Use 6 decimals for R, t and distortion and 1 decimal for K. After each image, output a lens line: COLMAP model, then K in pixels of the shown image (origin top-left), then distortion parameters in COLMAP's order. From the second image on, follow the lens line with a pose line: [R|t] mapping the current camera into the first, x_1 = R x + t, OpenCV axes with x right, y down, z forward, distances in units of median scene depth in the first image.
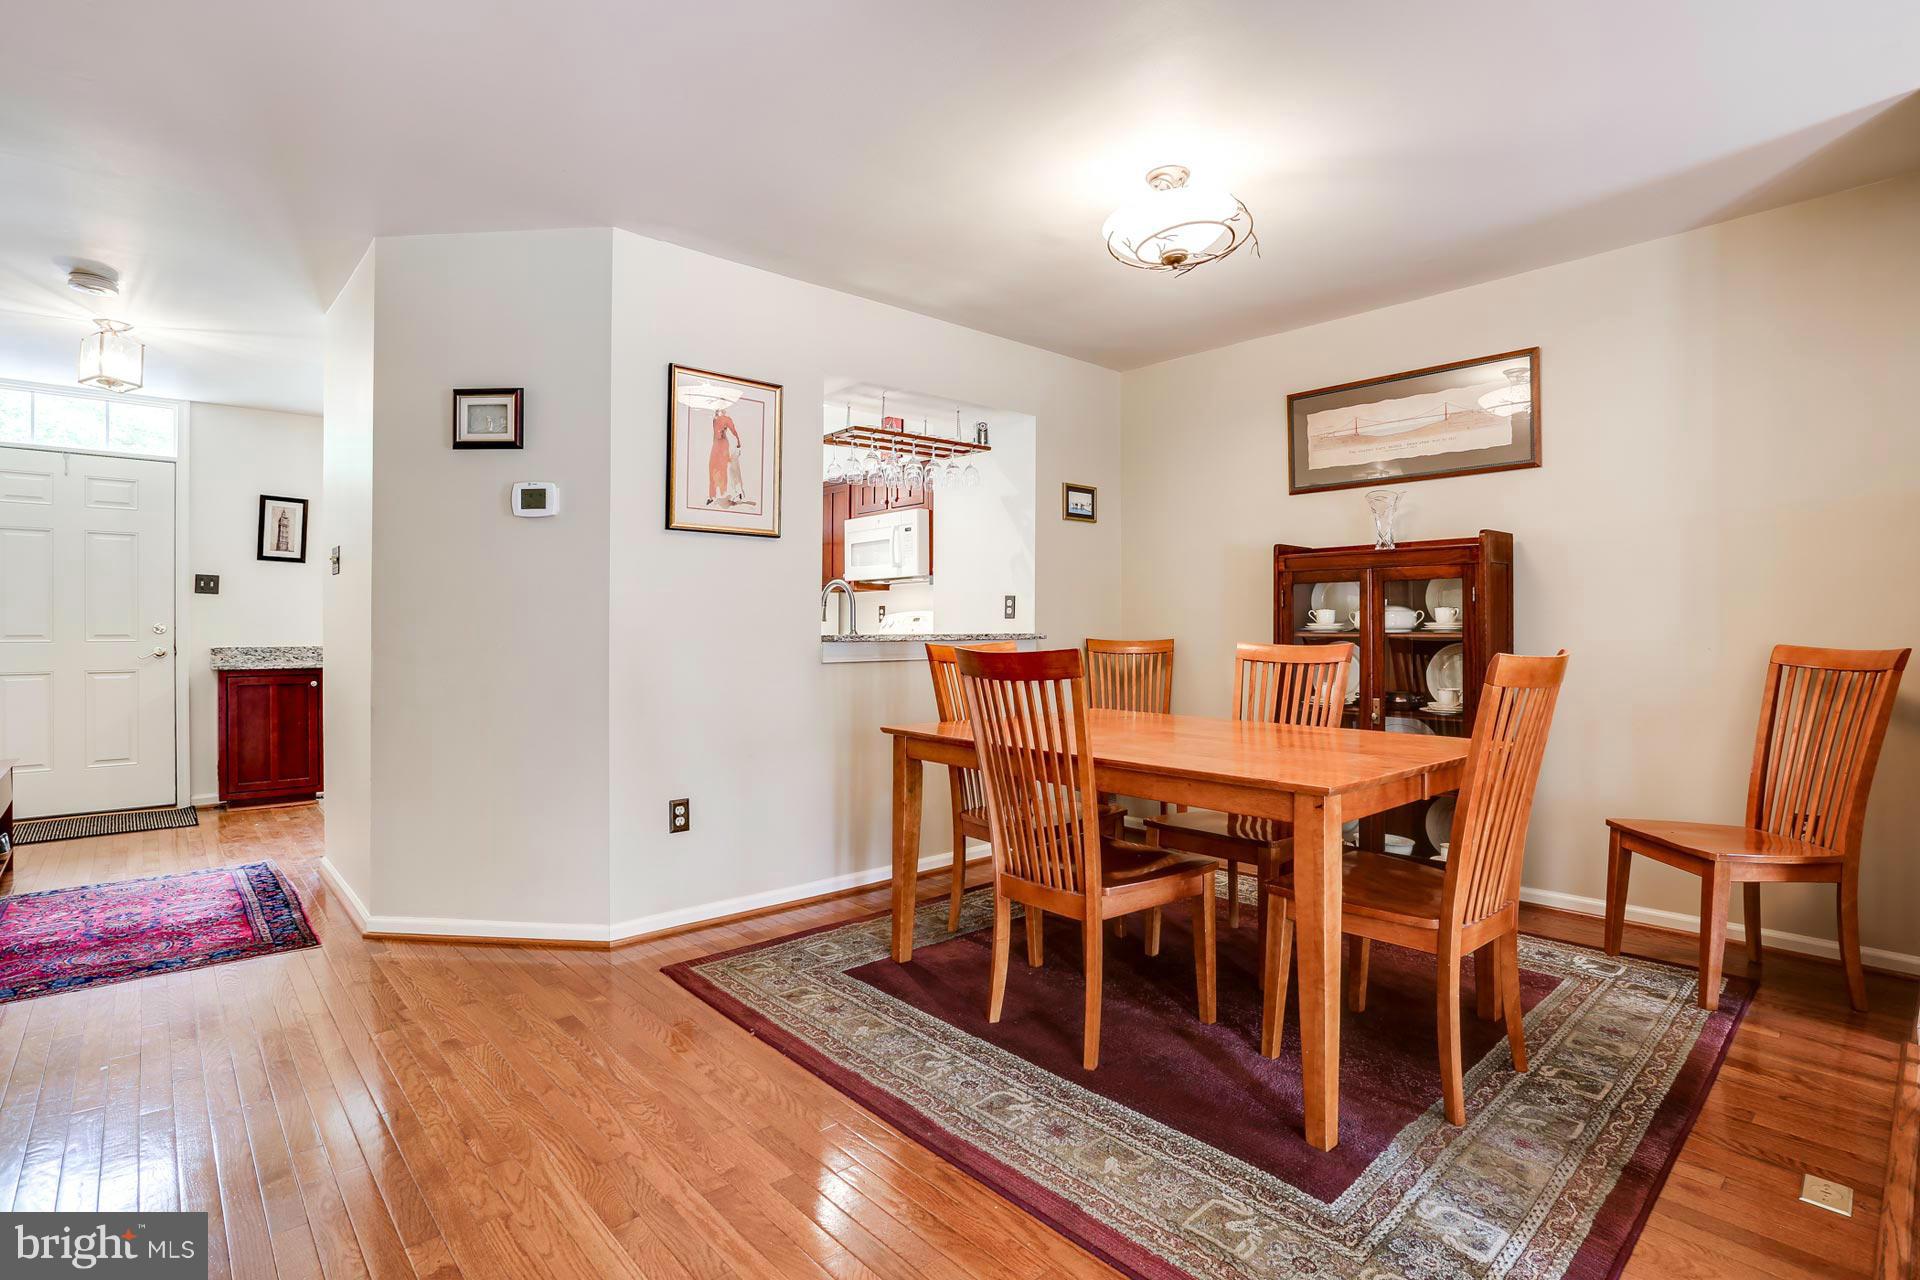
lens RADIAL K [[932.9, 0, 968.8], [0, 932.9, 637.5], [0, 0, 1]] dist [0.000853, 0.000630]
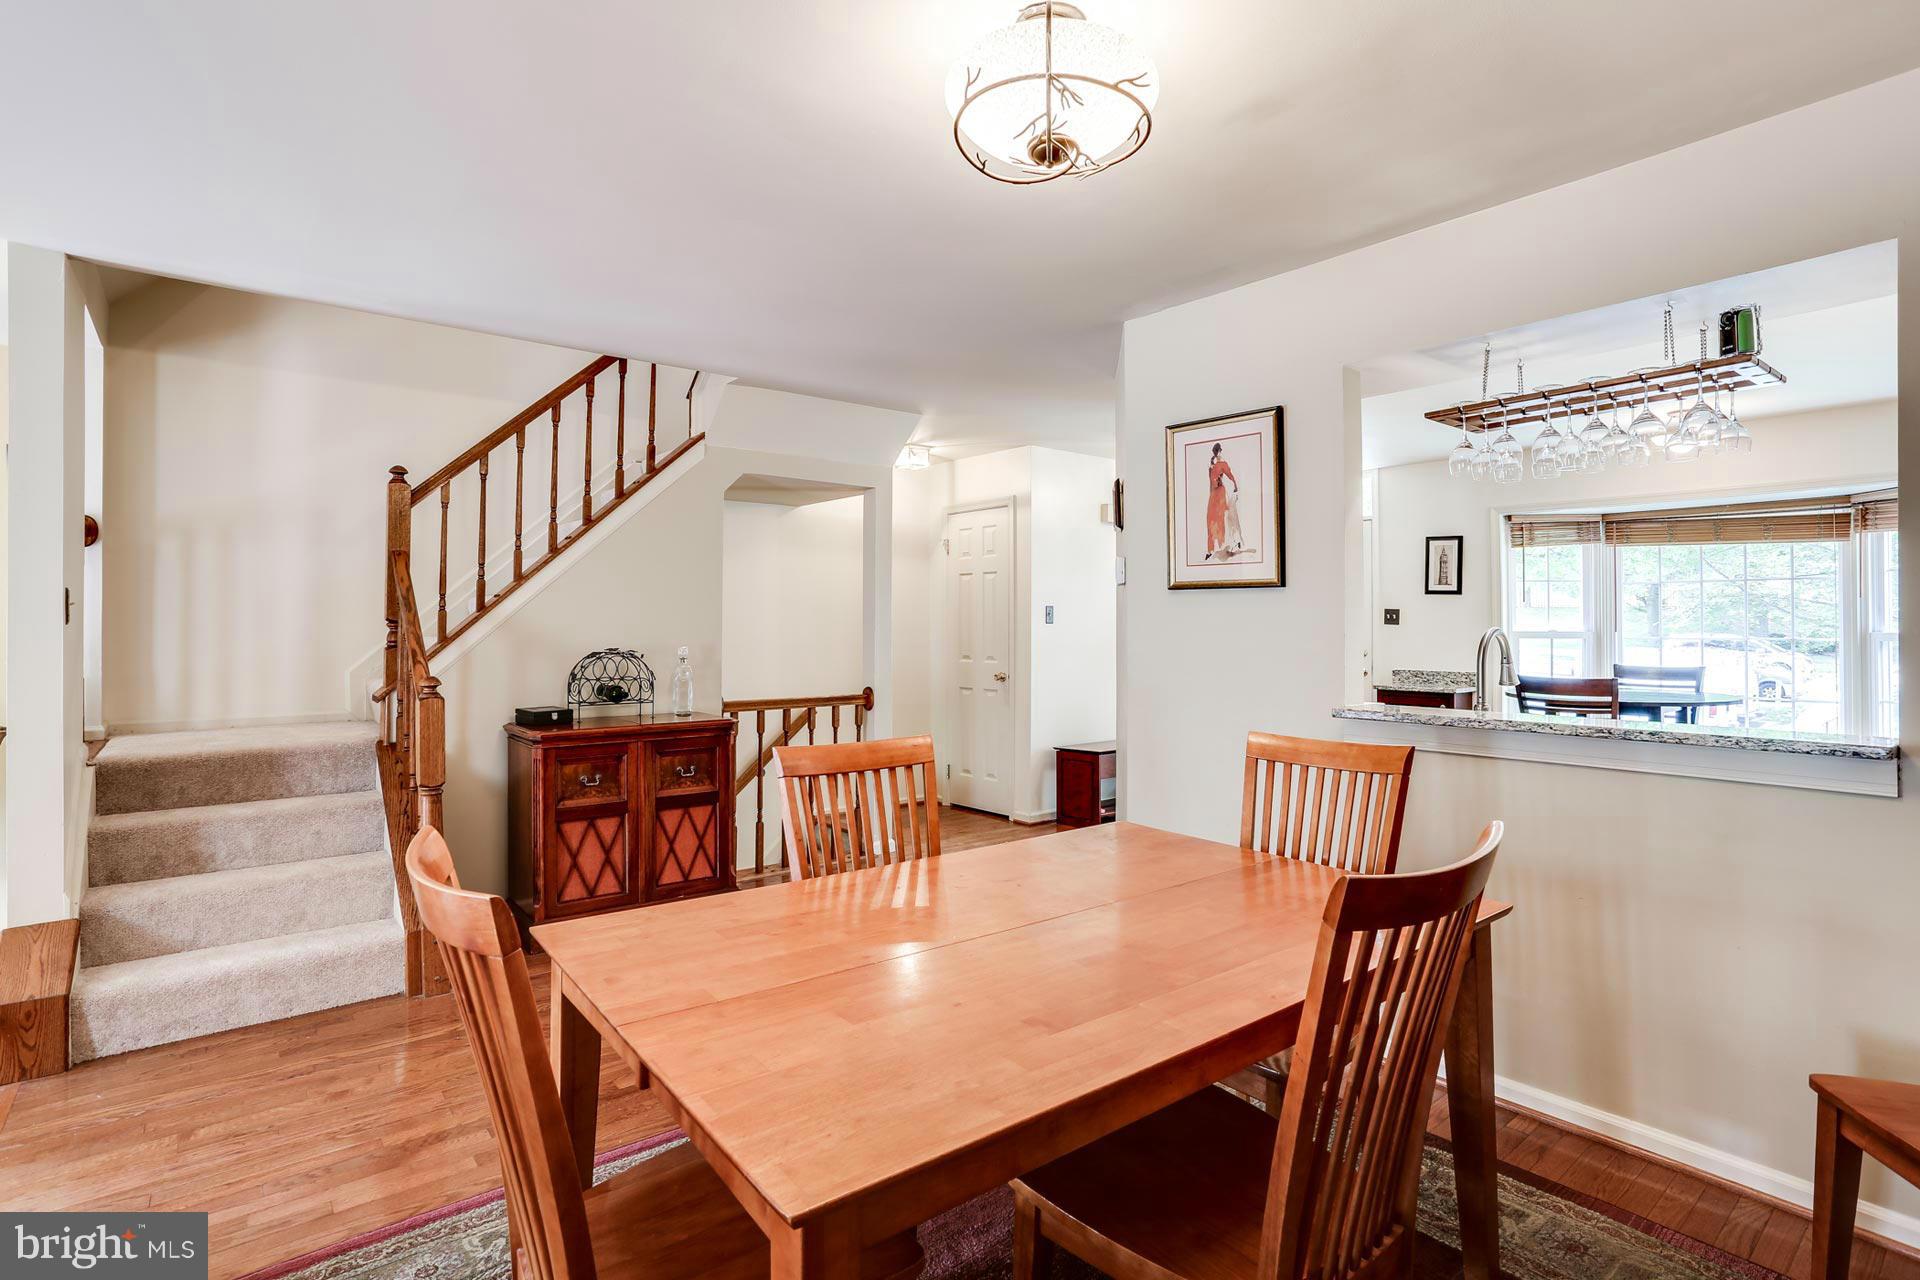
lens RADIAL K [[939.3, 0, 953.3], [0, 939.3, 618.7], [0, 0, 1]] dist [-0.021562, 0.001349]
pose [[-0.067480, -0.000315, -0.997721, 0.444155], [-0.005958, 0.999982, 0.000087, -0.051381], [0.997703, 0.005951, -0.067481, 0.515473]]
